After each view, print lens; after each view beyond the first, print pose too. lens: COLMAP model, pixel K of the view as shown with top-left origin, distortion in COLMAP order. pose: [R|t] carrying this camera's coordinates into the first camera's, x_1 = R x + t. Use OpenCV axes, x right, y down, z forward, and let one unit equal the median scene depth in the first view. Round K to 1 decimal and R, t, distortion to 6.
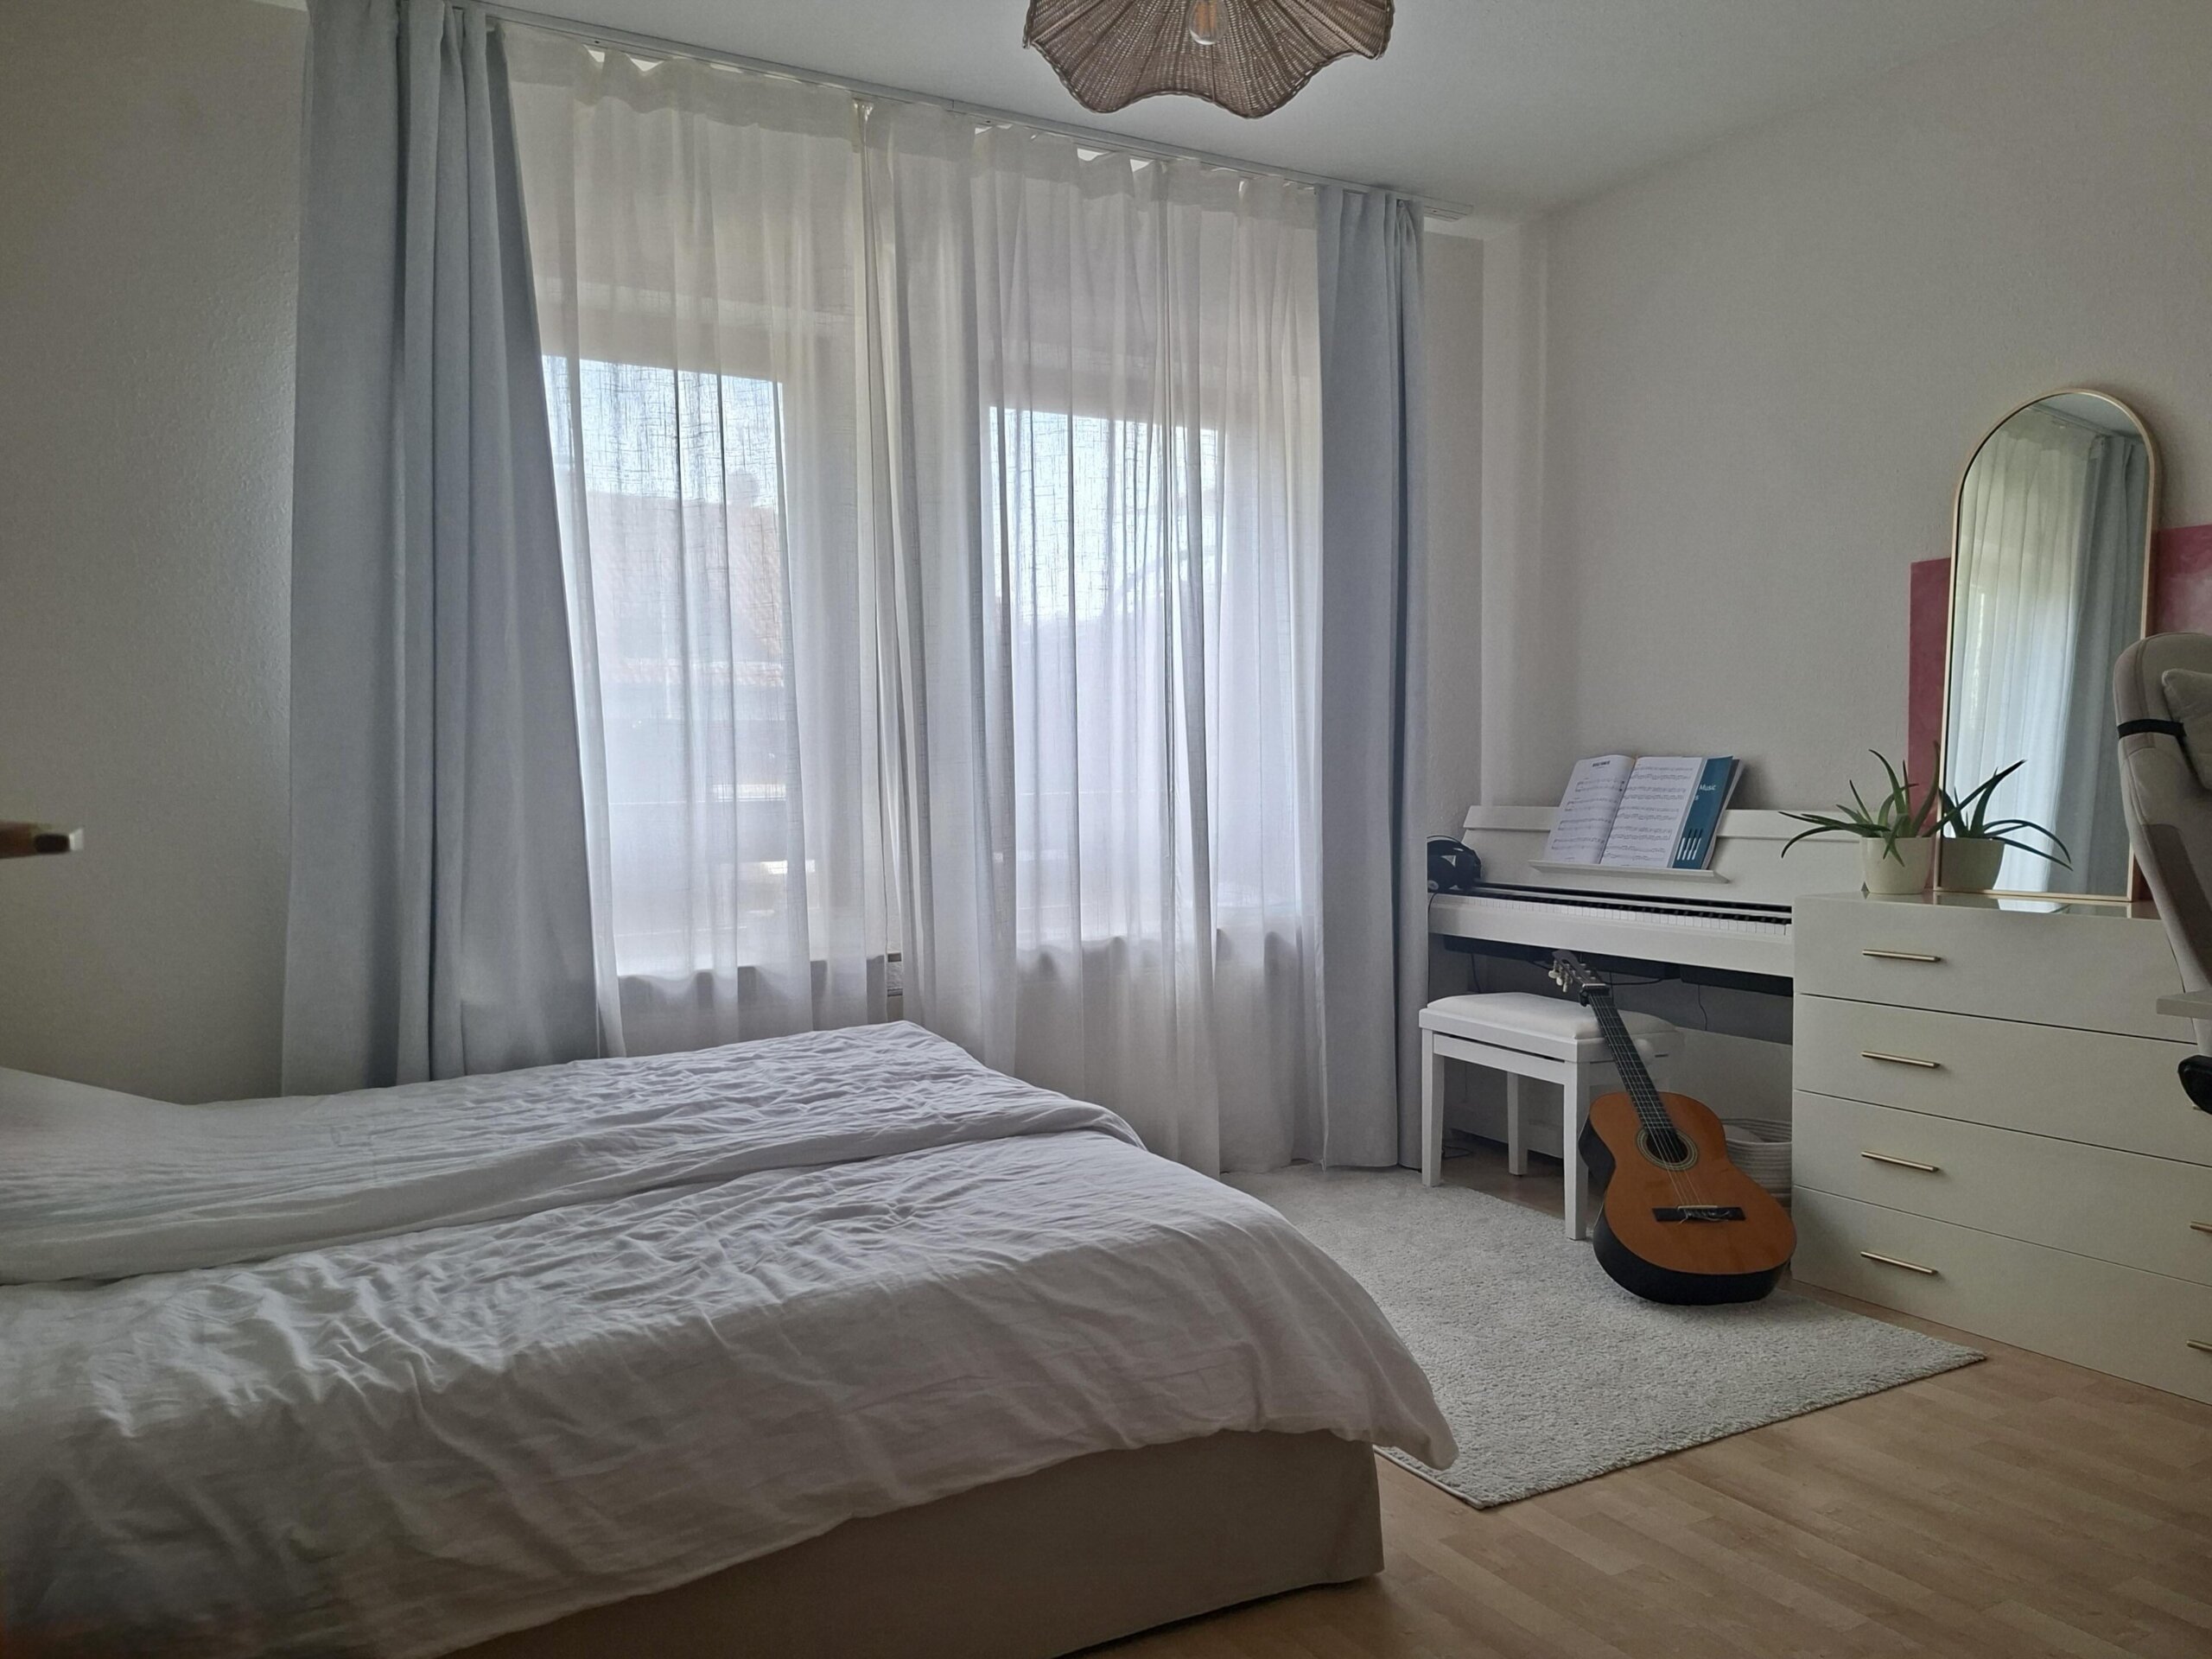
lens RADIAL K [[1612.6, 0, 1105.4], [0, 1612.6, 873.2], [0, 0, 1]] dist [0.009132, 0.000301]
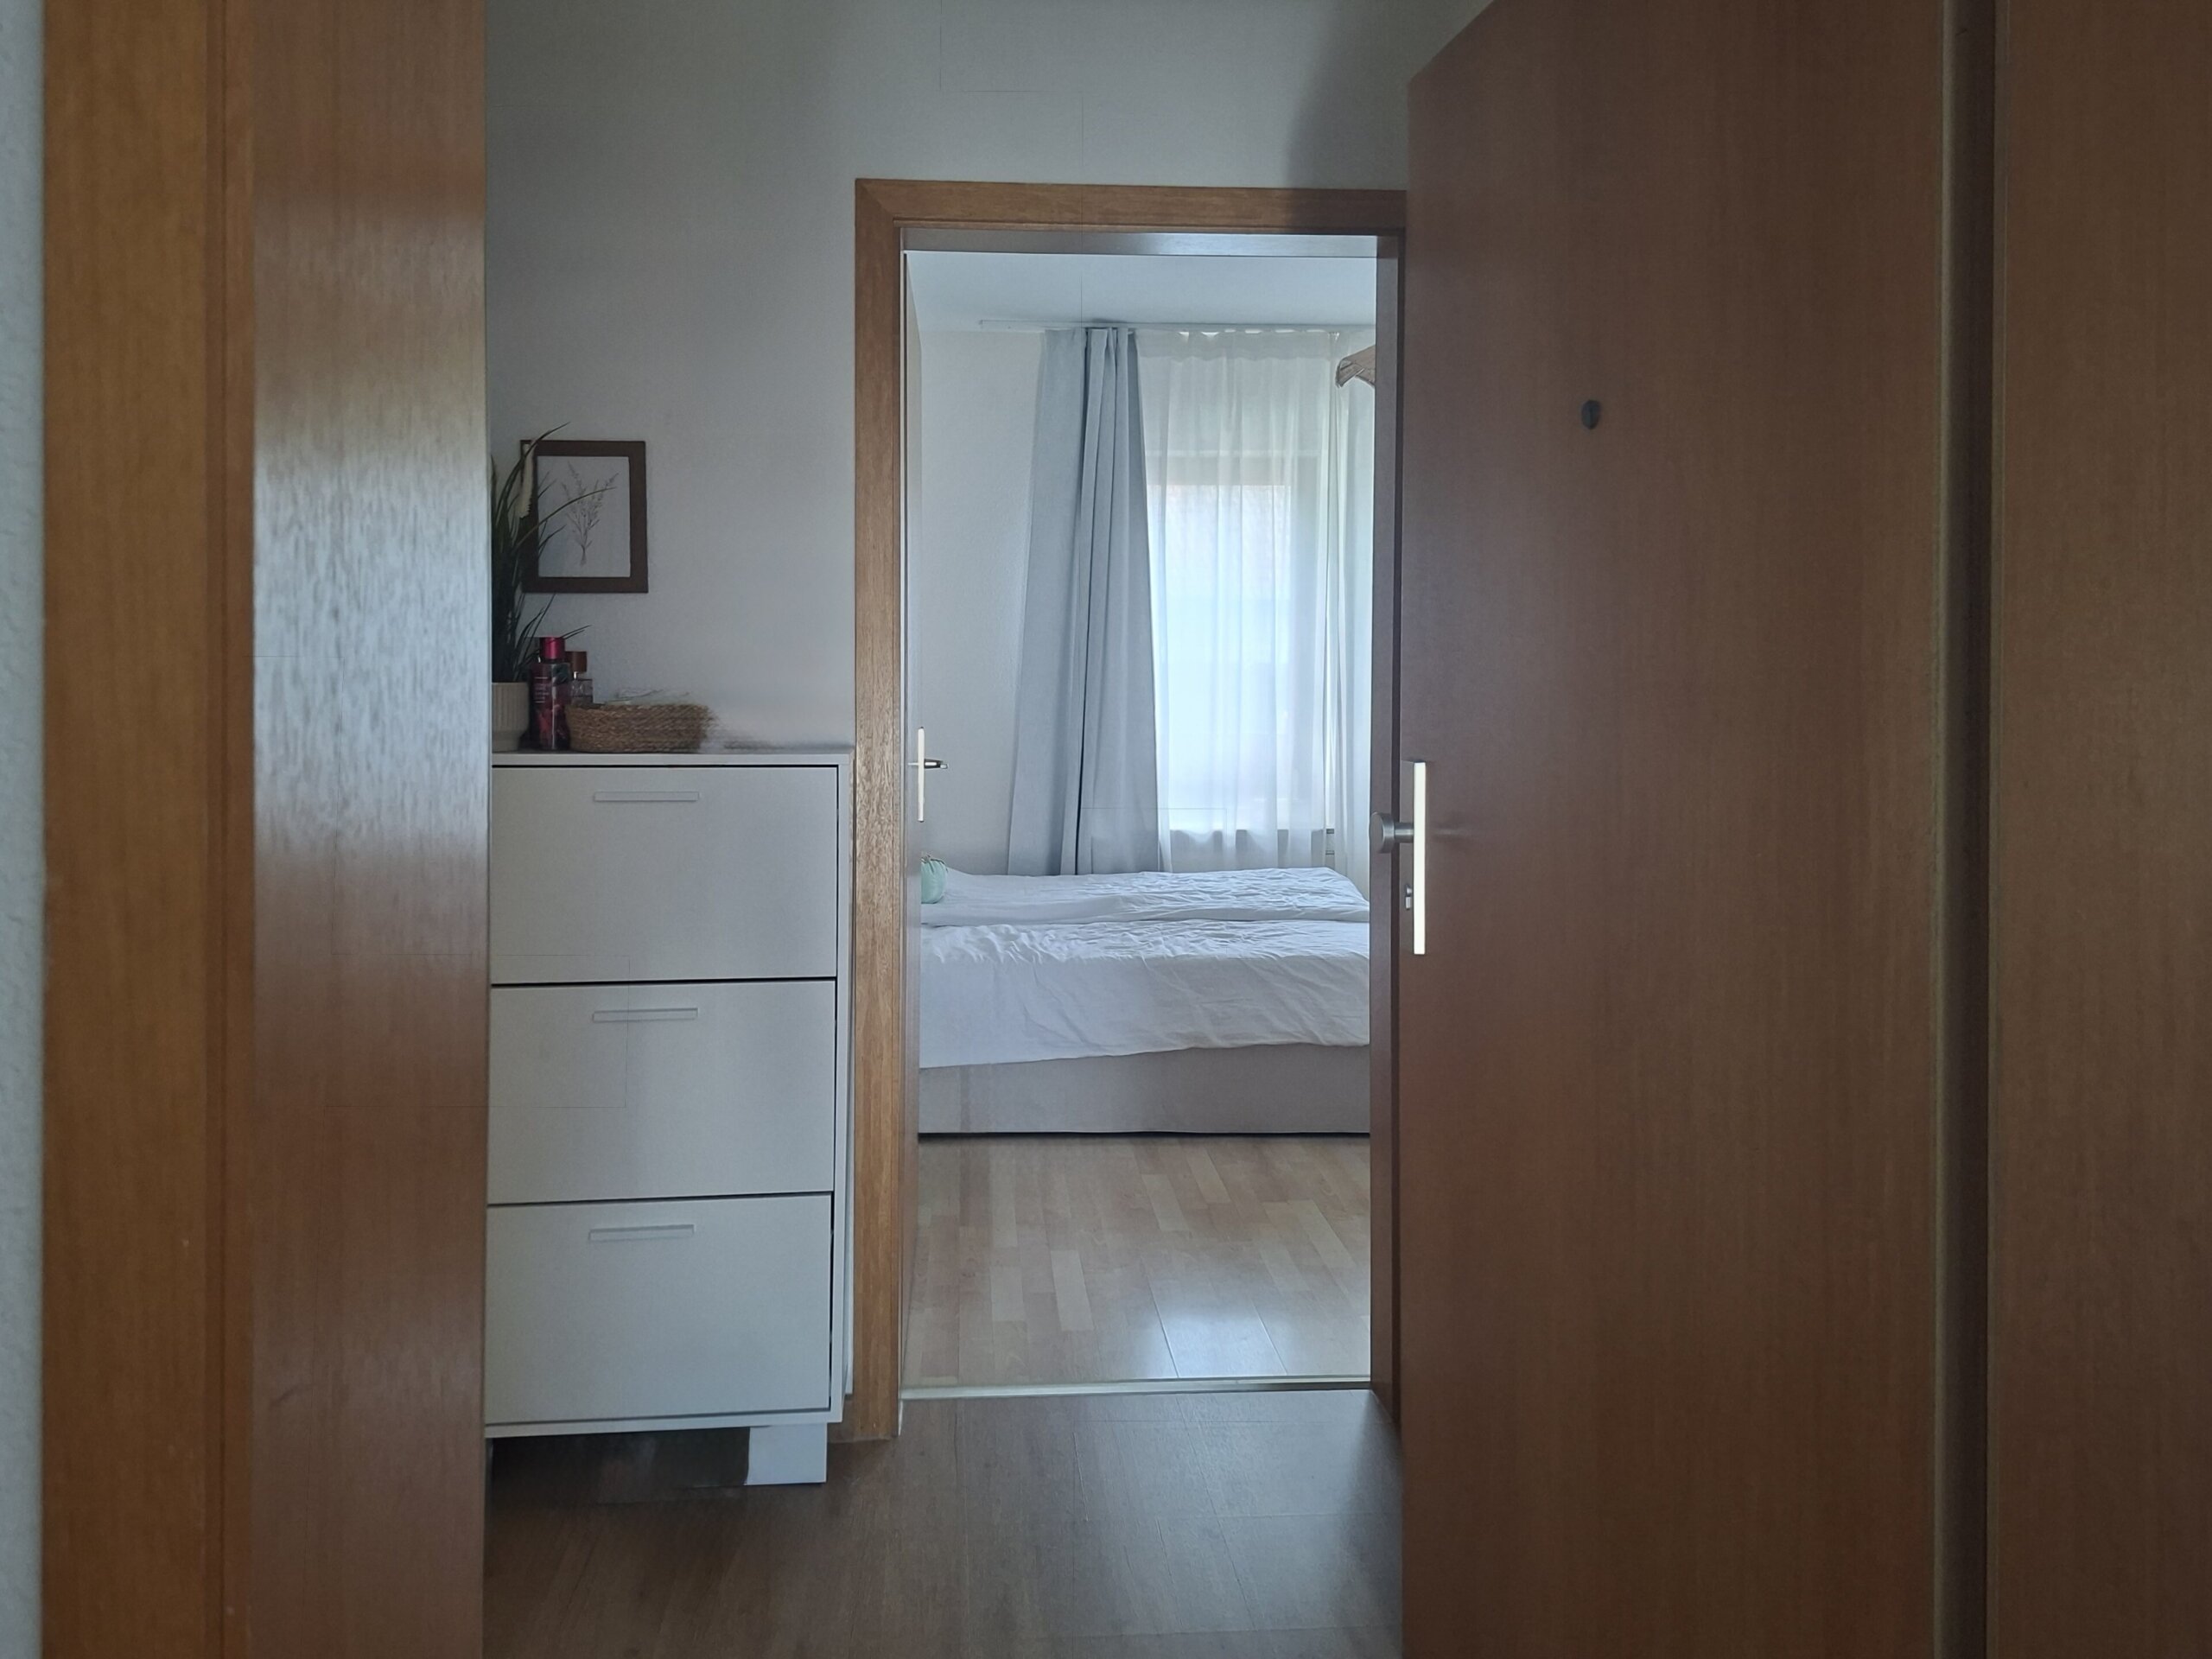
lens RADIAL K [[1486.5, 0, 1106.0], [0, 1486.5, 829.5], [0, 0, 1]] dist [0.000021, -0.000018]
pose [[0.906997, 0.064931, -0.416102, 0.364825], [-0.048489, 0.997573, 0.049973, -0.019556], [0.418337, -0.025149, 0.907944, -0.626105]]
